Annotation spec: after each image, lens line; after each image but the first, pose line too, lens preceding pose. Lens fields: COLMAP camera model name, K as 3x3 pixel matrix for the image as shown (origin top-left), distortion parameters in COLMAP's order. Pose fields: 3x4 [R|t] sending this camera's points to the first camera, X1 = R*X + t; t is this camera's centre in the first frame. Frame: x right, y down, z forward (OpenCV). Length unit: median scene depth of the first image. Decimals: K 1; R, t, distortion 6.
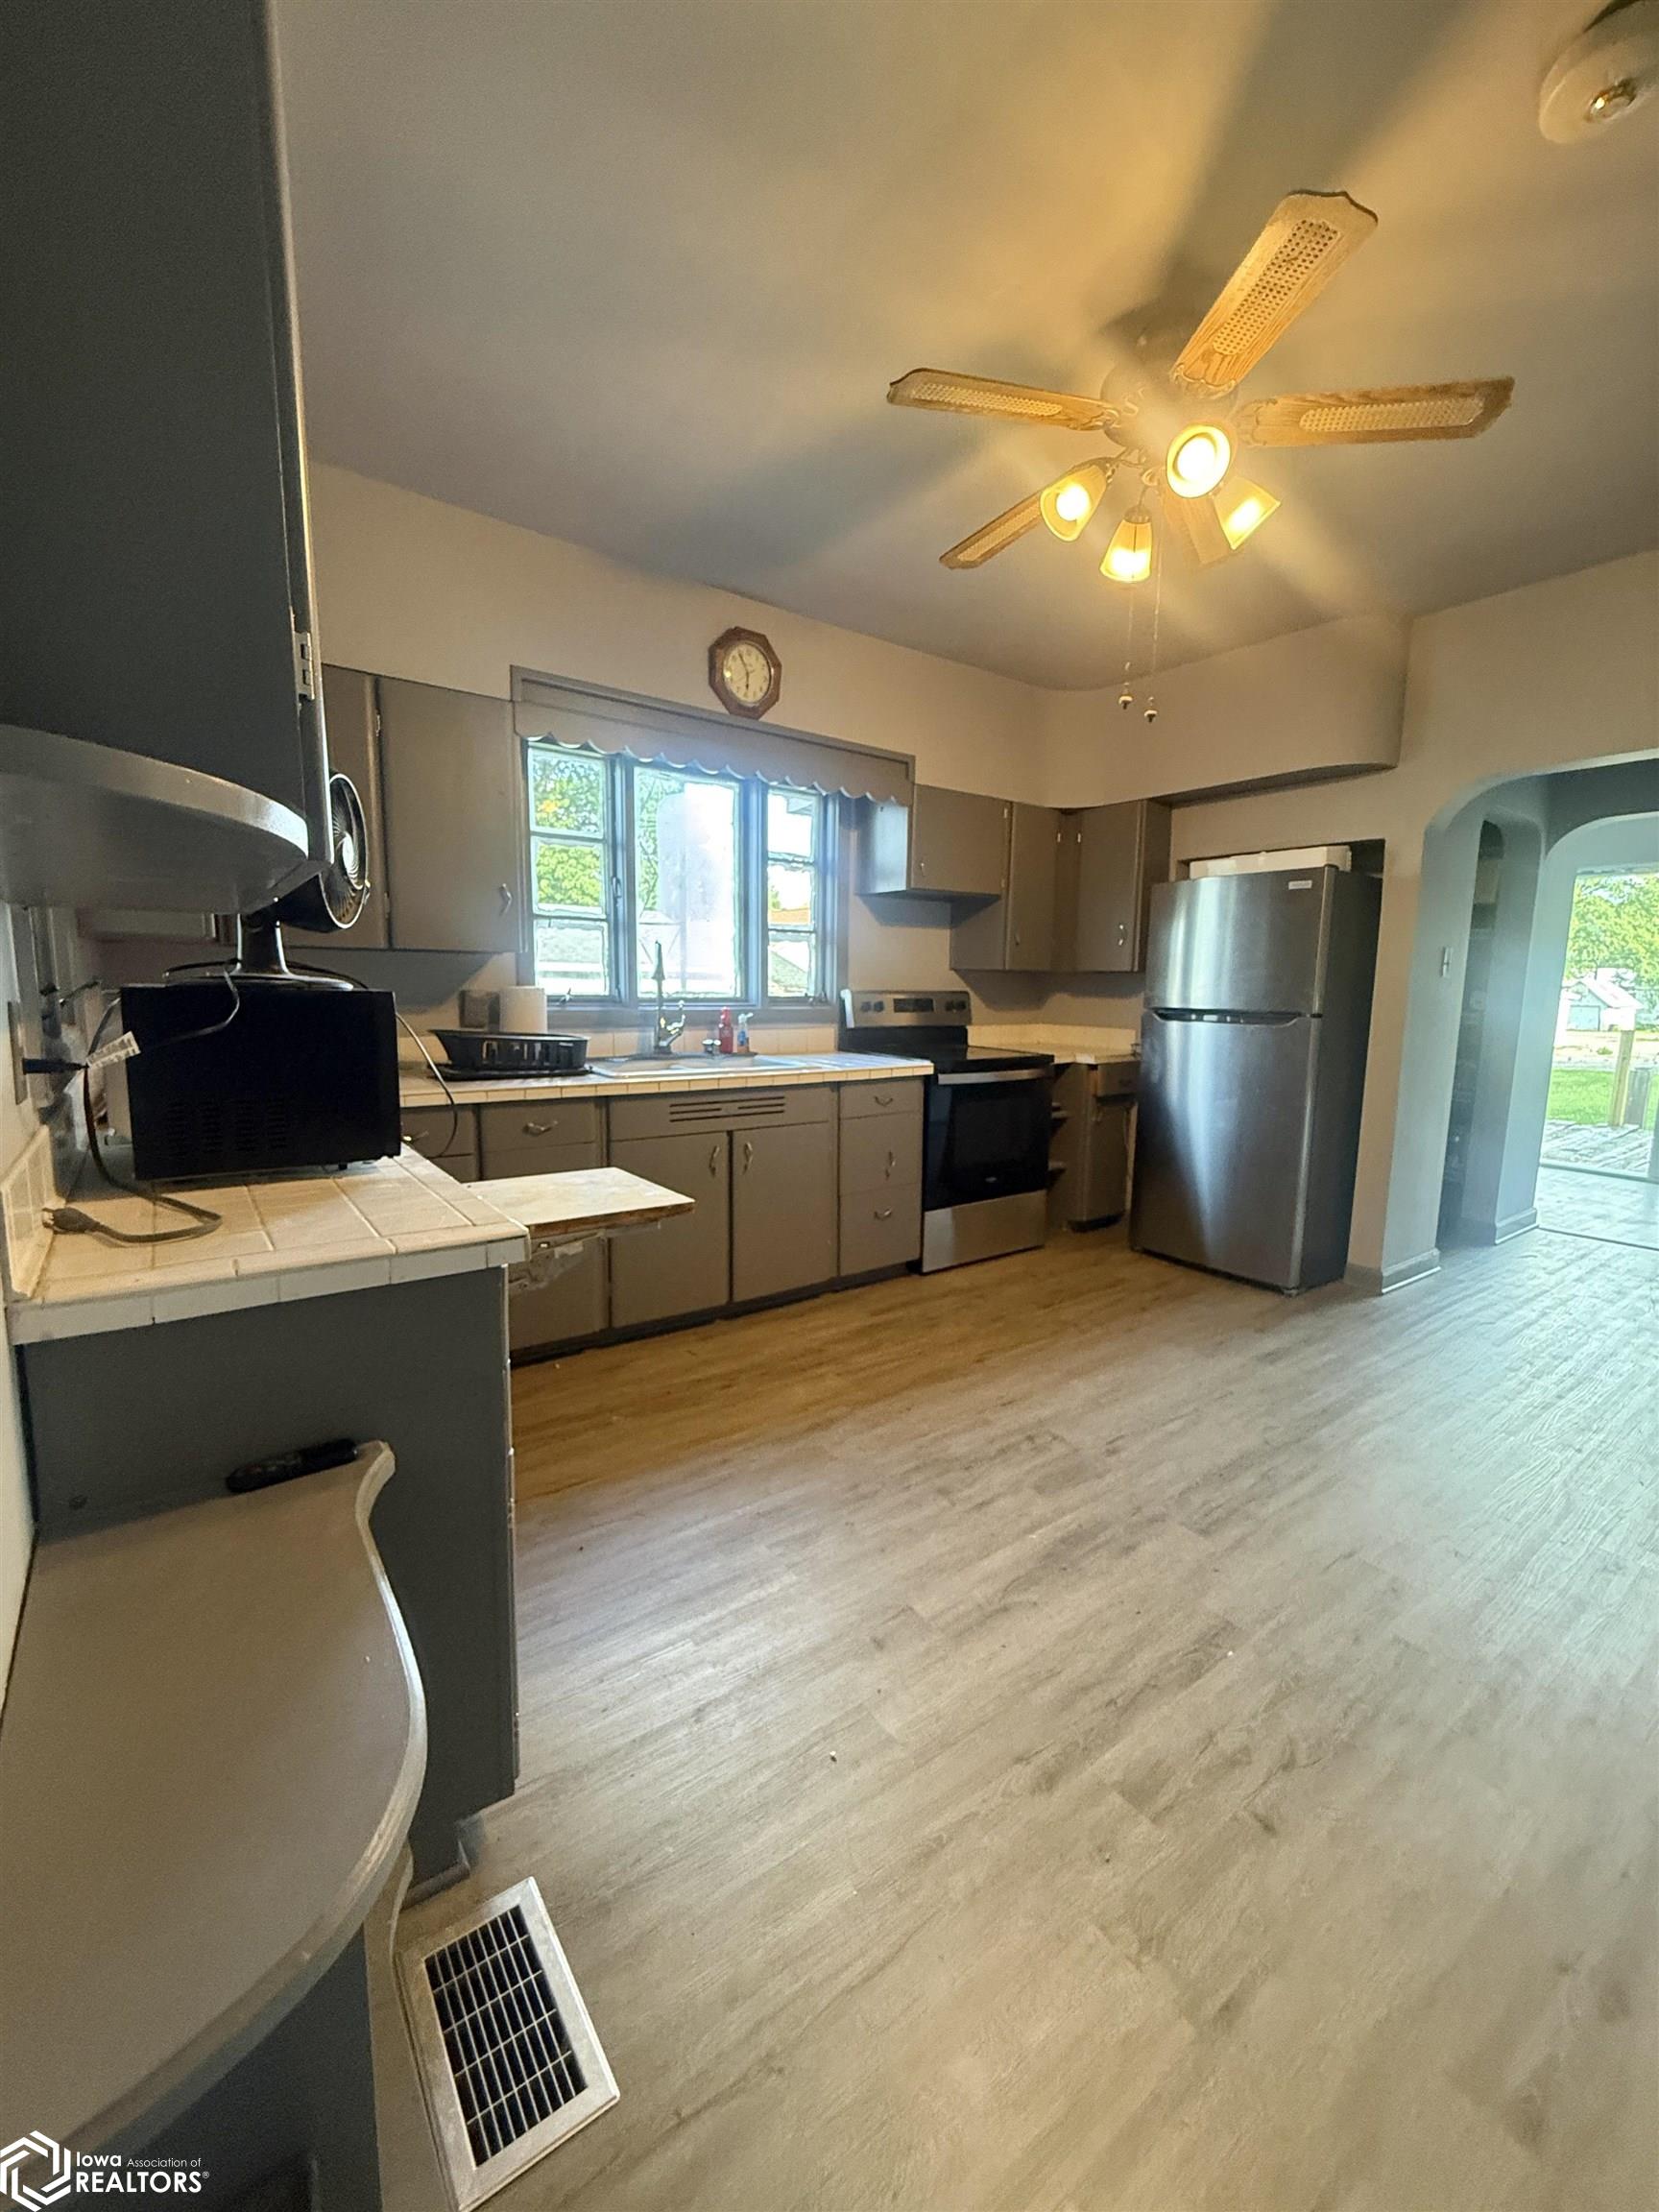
lens RADIAL K [[884.2, 0, 821.3], [0, 884.2, 1104.1], [0, 0, 1]] dist [0.000320, 0.000152]
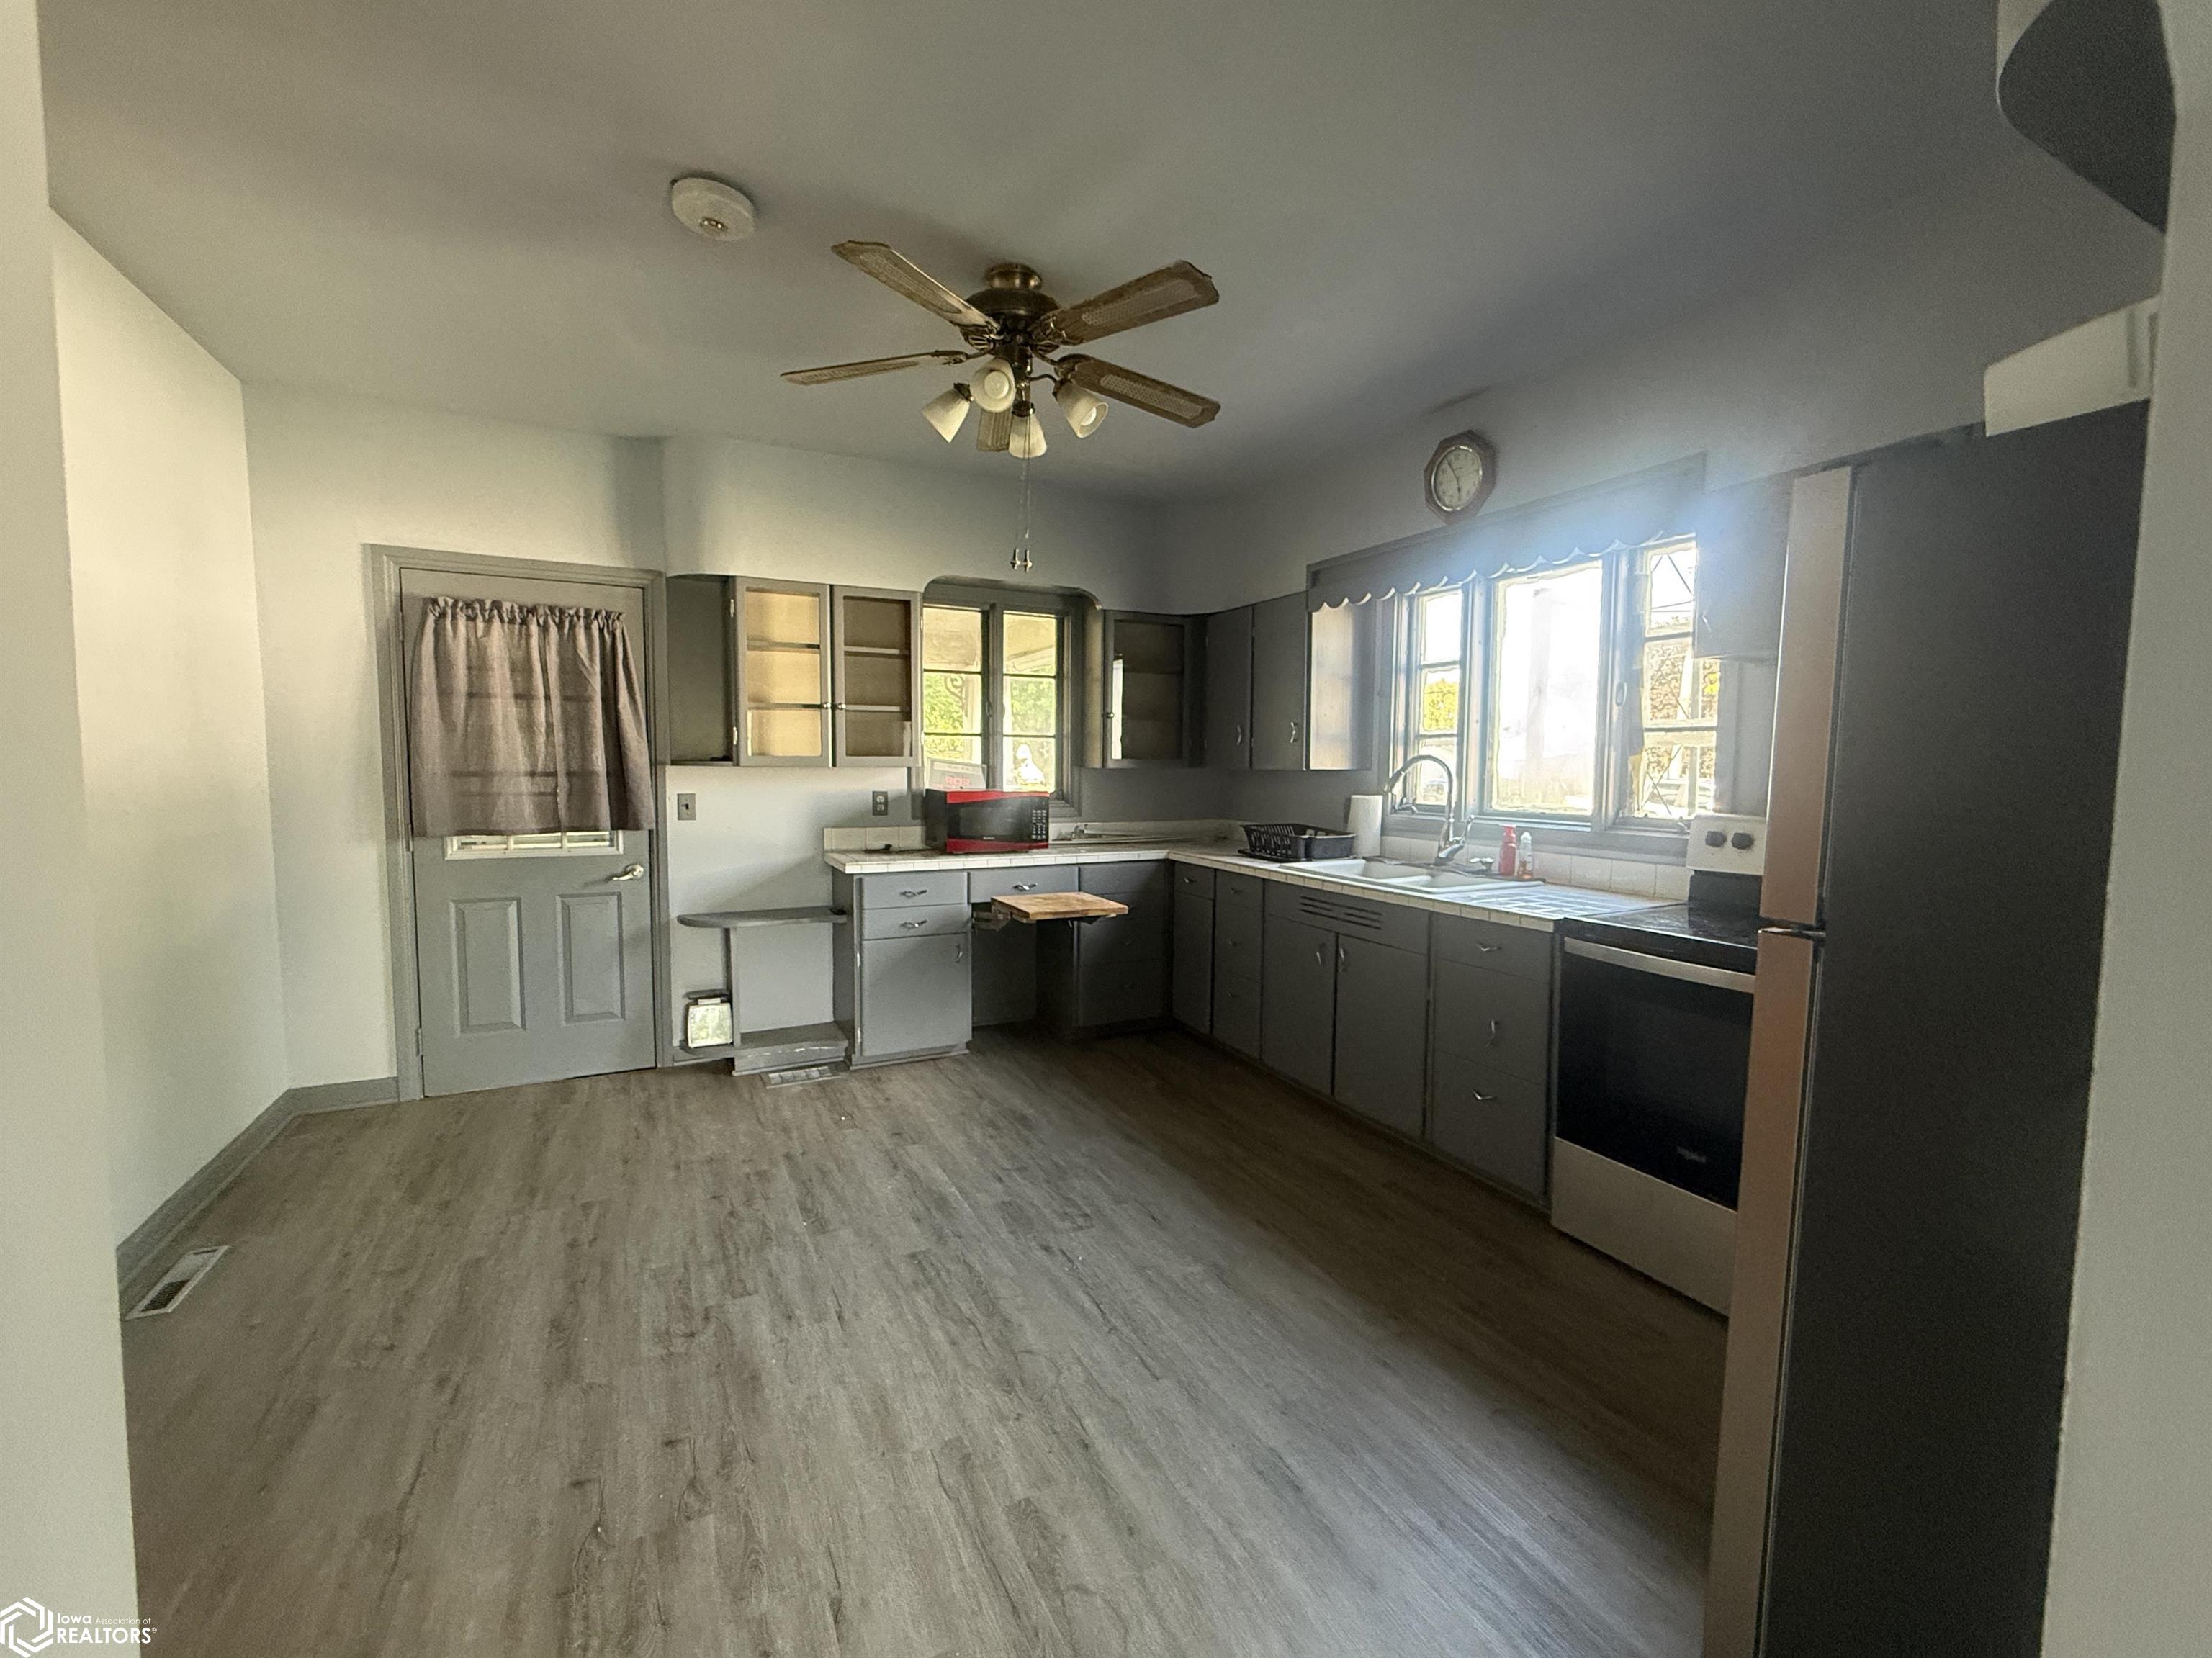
lens RADIAL K [[884.1, 0, 1096.1], [0, 884.1, 828.4], [0, 0, 1]] dist [0.000320, 0.000152]
pose [[-0.153438, 0.052330, -0.986772, 1.302826], [-0.147123, 0.986257, 0.075179, -0.173294], [0.977145, 0.156712, -0.143631, 1.122014]]
